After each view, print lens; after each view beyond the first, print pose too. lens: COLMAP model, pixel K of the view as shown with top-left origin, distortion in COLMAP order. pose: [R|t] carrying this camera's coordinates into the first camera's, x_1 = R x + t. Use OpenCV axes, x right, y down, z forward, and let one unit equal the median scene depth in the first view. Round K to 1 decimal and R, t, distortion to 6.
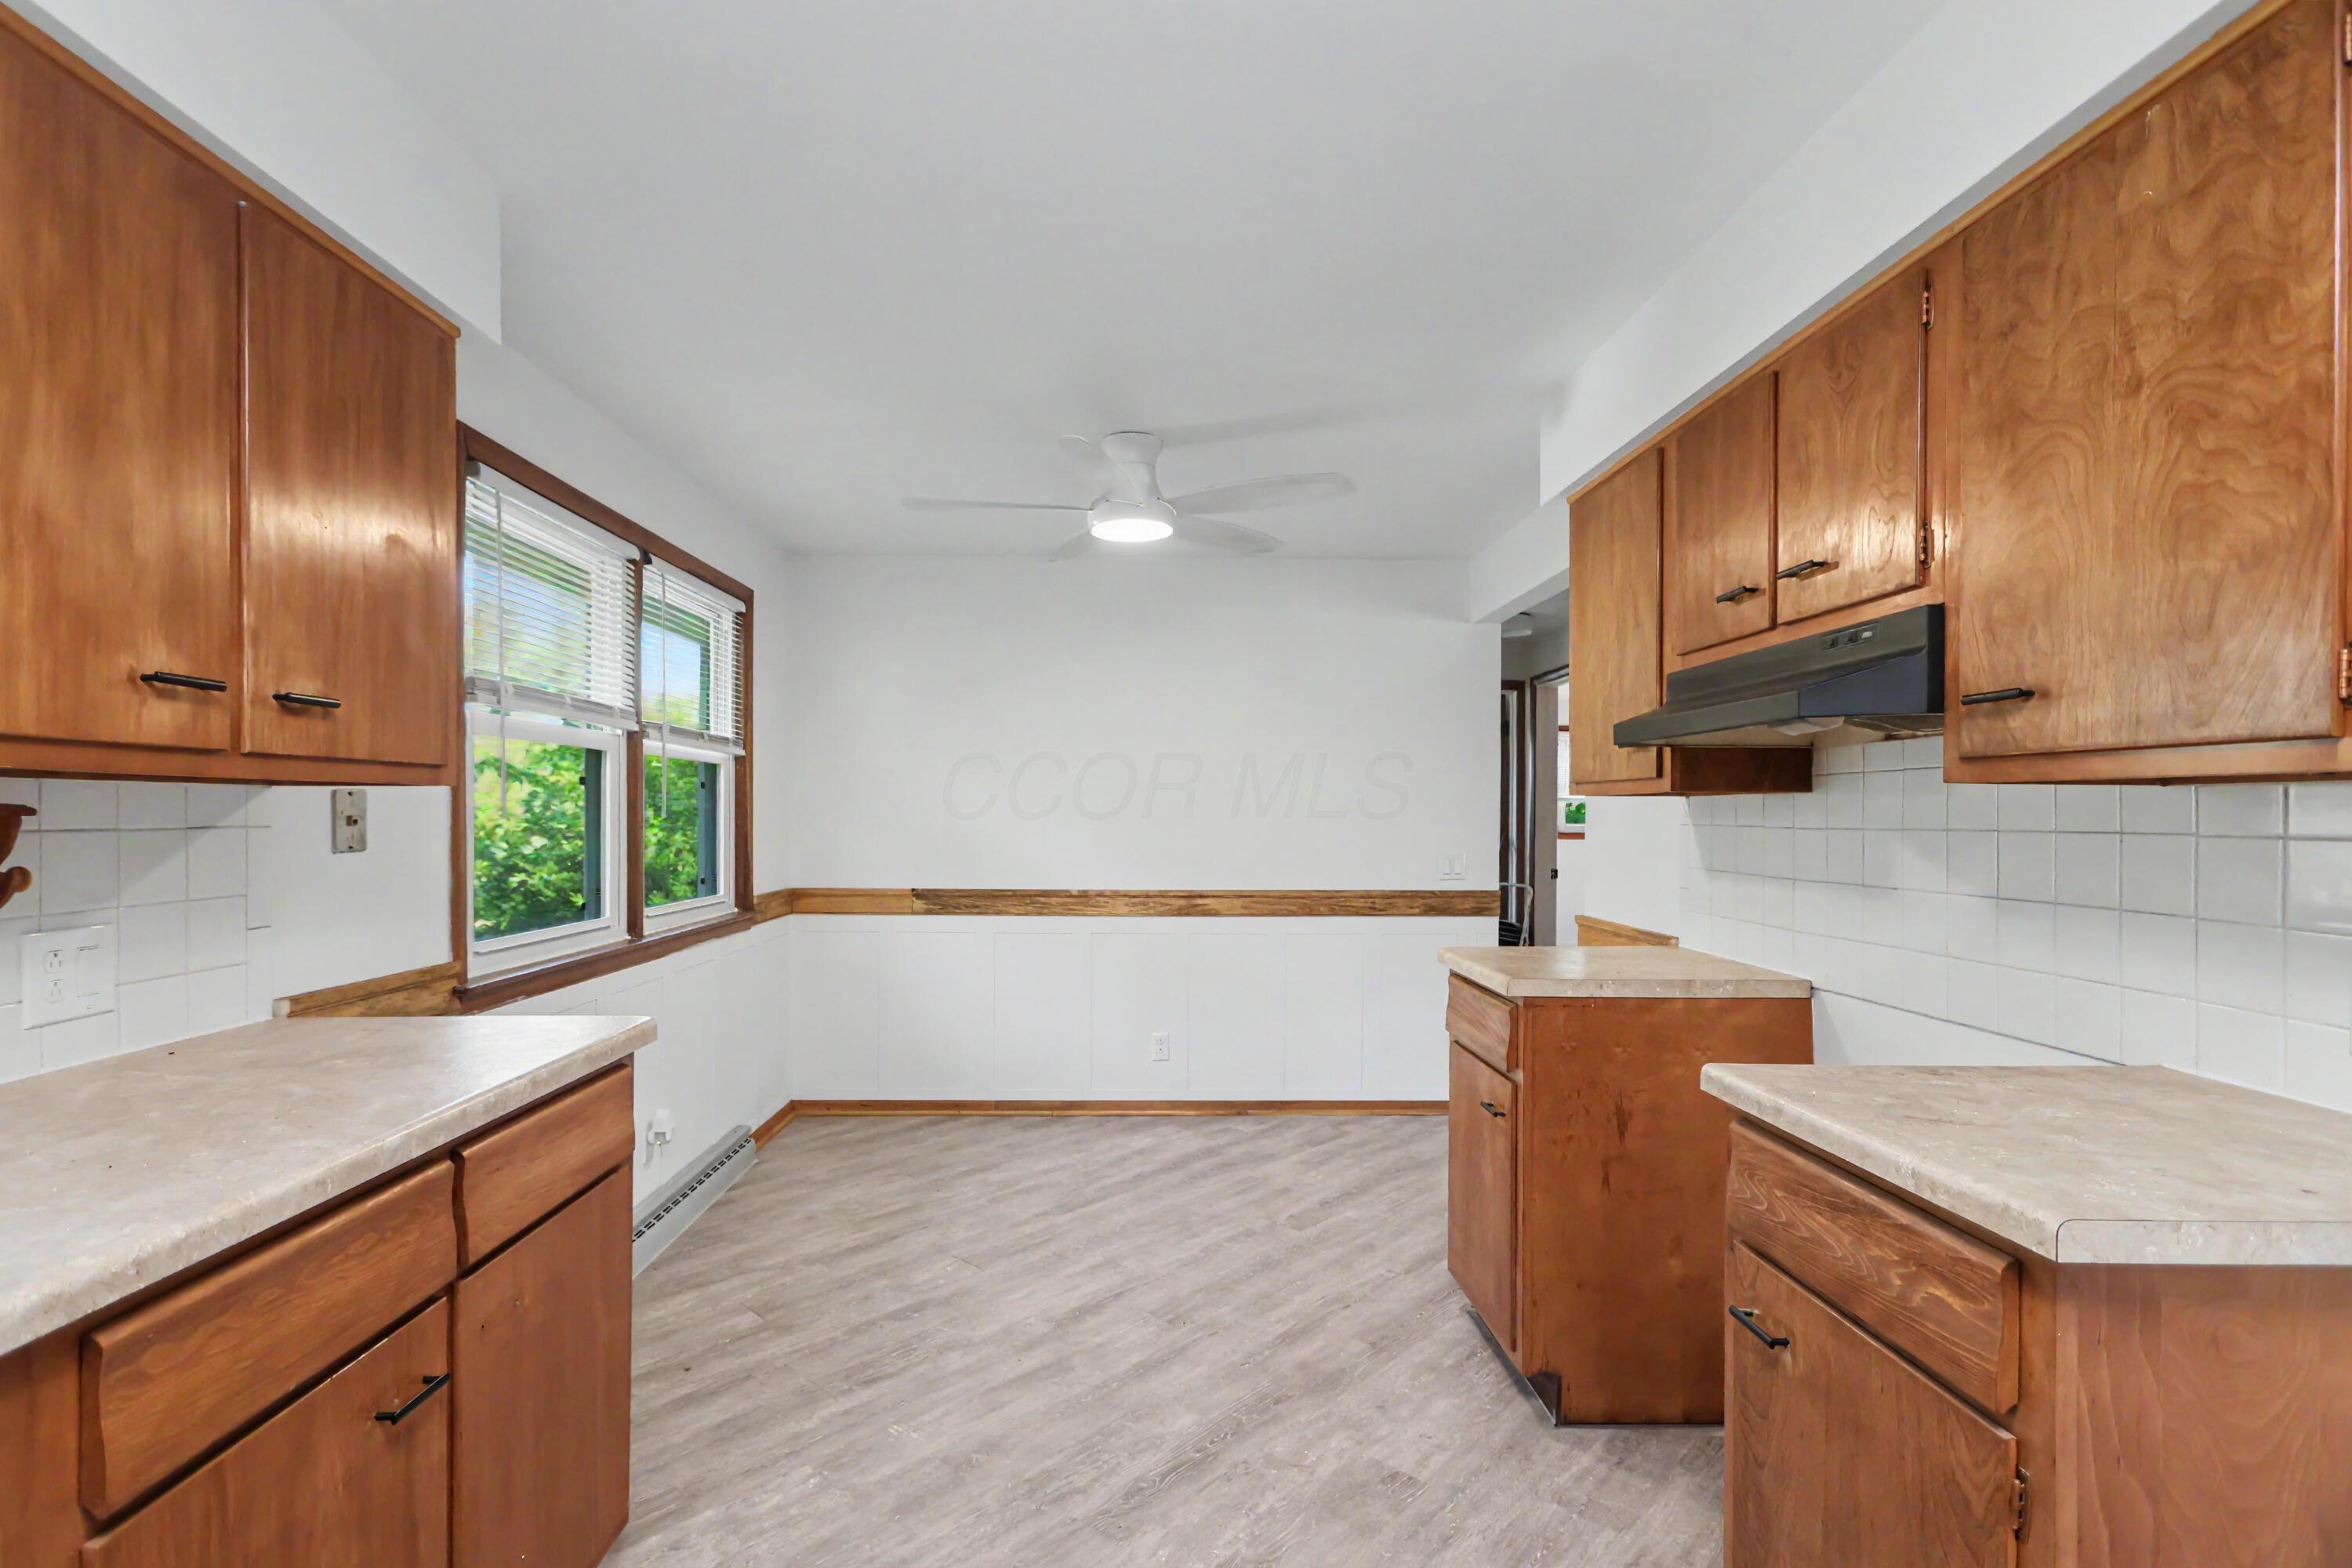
lens RADIAL K [[1085.9, 0, 1171.4], [0, 1085.9, 822.2], [0, 0, 1]] dist [0.000904, -0.000008]
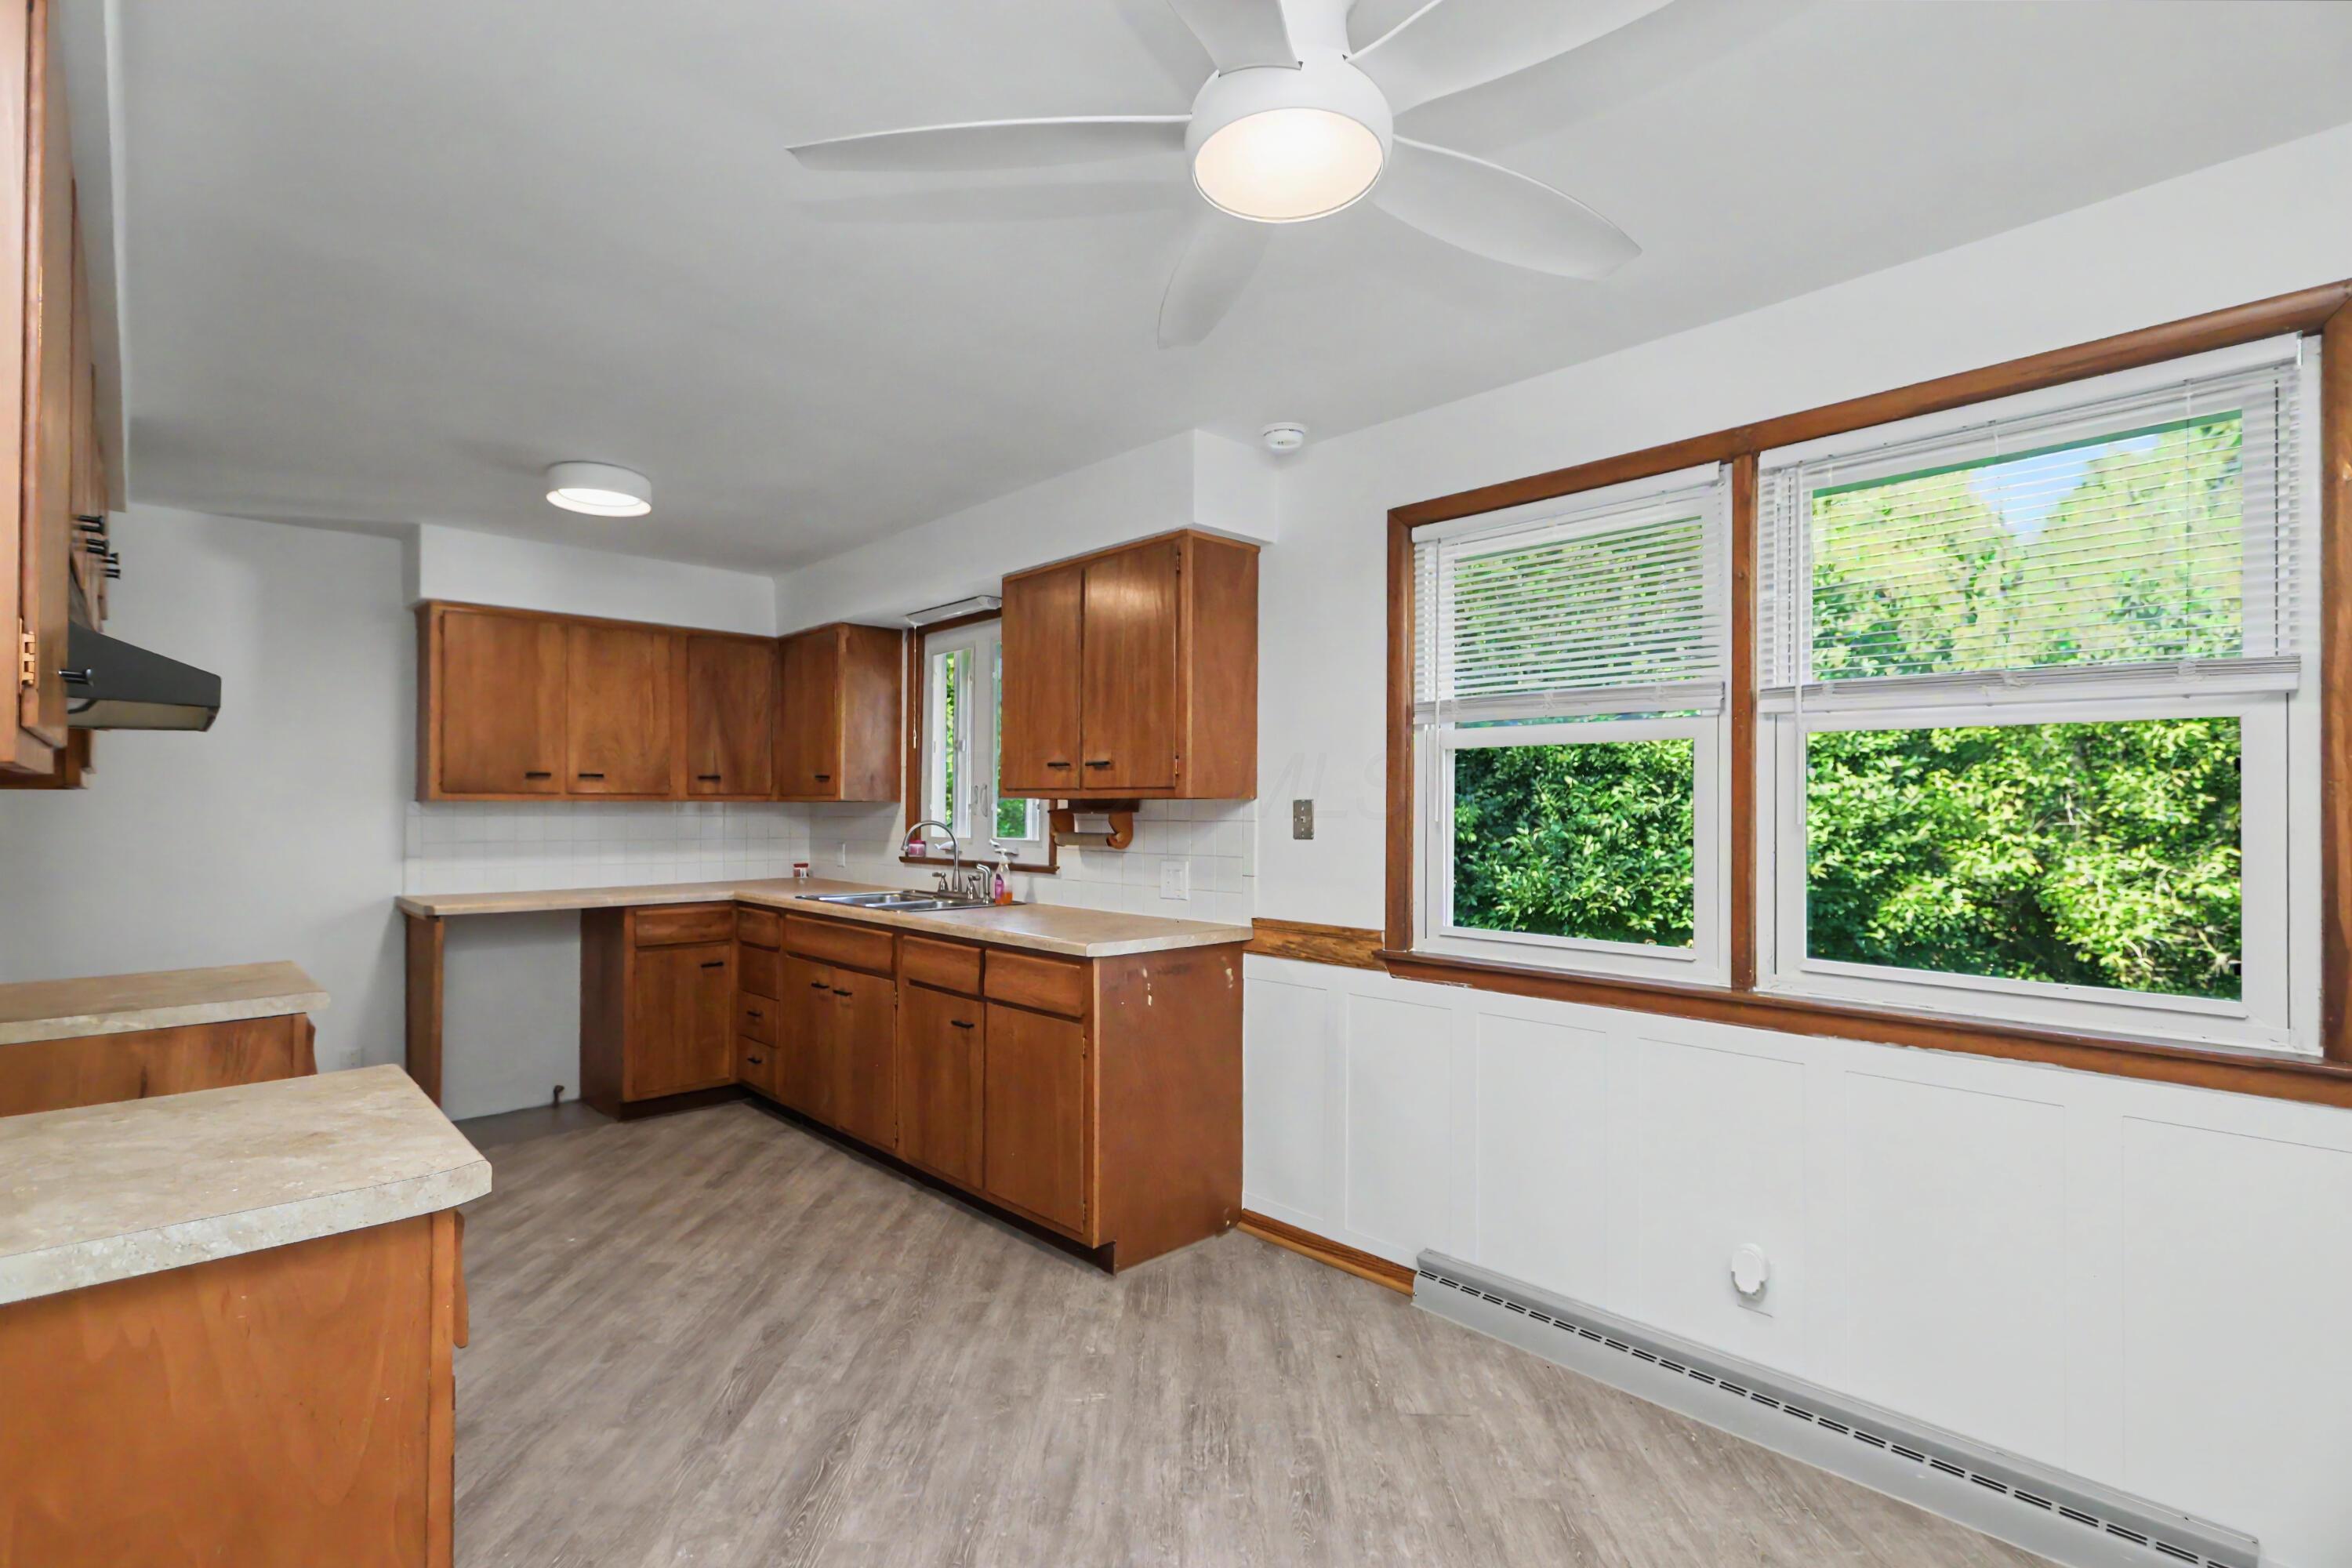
lens RADIAL K [[1068.8, 0, 1147.4], [0, 1068.8, 800.3], [0, 0, 1]] dist [0.001372, 0.000148]
pose [[-0.757216, -0.009826, -0.653091, 0.418088], [-0.011821, 0.999929, -0.001338, -0.023280], [0.653058, 0.006707, -0.757279, 1.915377]]
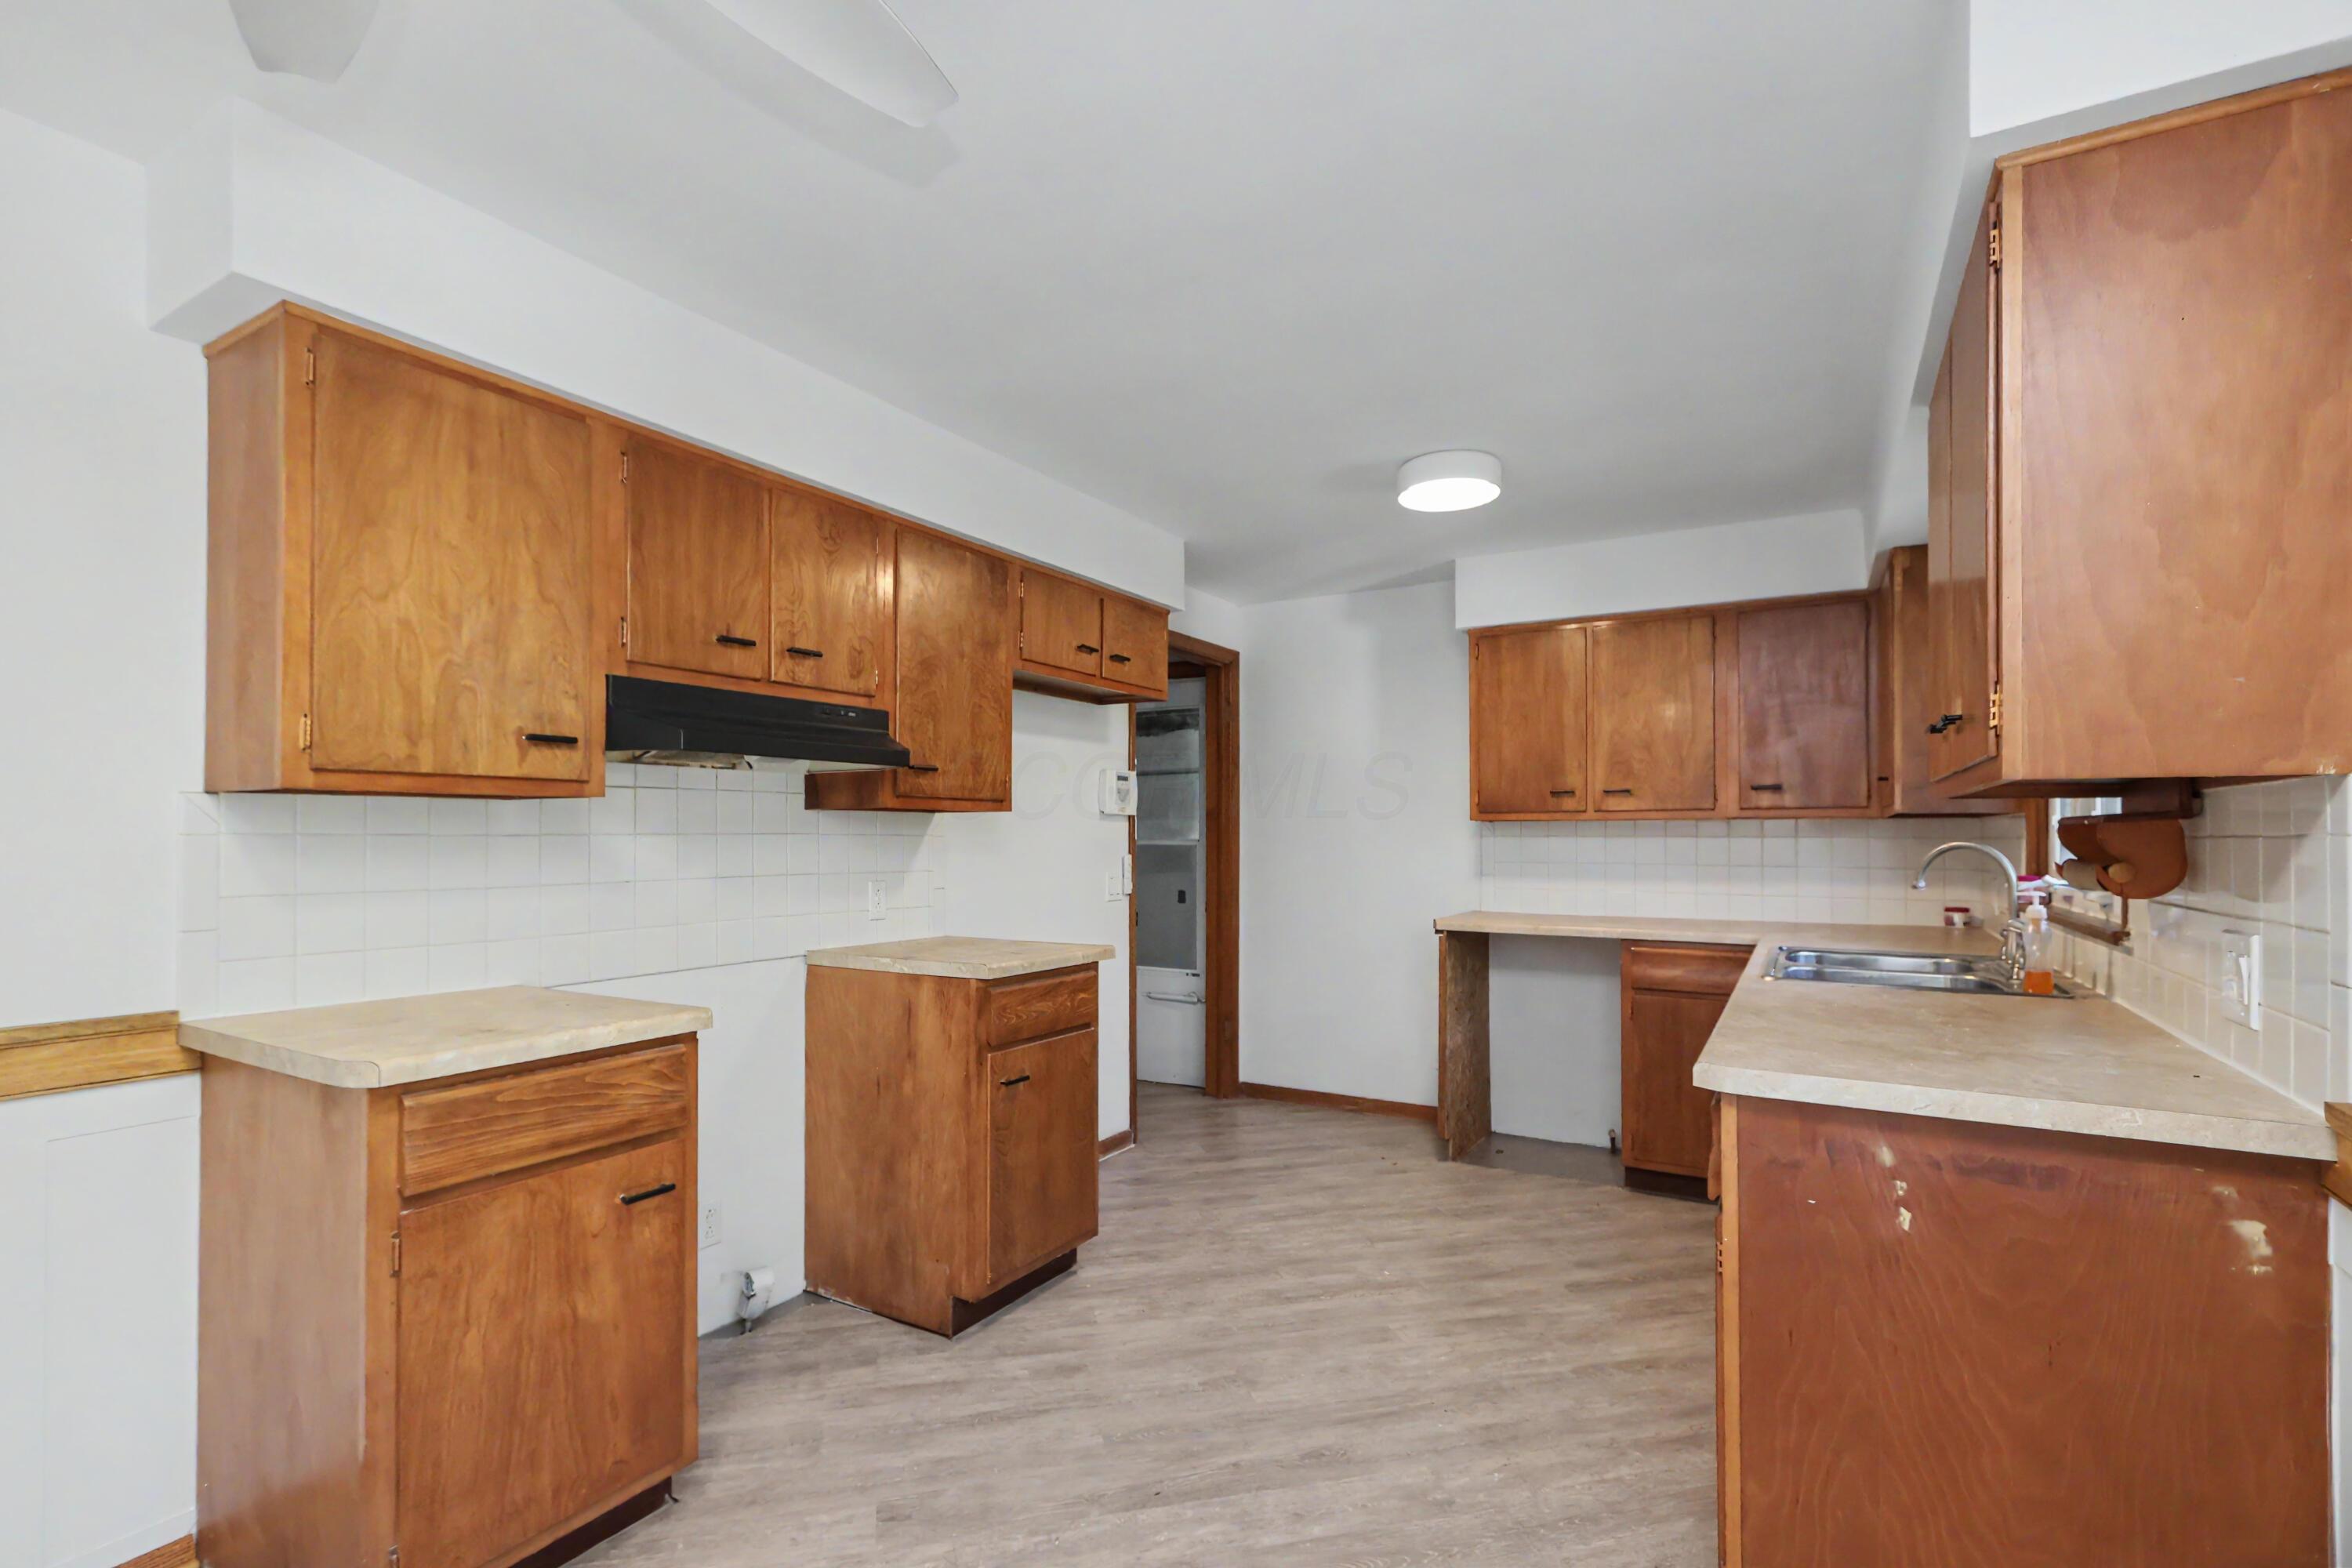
lens RADIAL K [[1085.9, 0, 1171.4], [0, 1085.9, 822.2], [0, 0, 1]] dist [0.000904, -0.000008]
pose [[-0.839722, 0.001966, 0.543013, -0.511018], [0.001146, 0.999998, -0.001847, -0.004327], [-0.543015, -0.000929, -0.839722, 1.642018]]
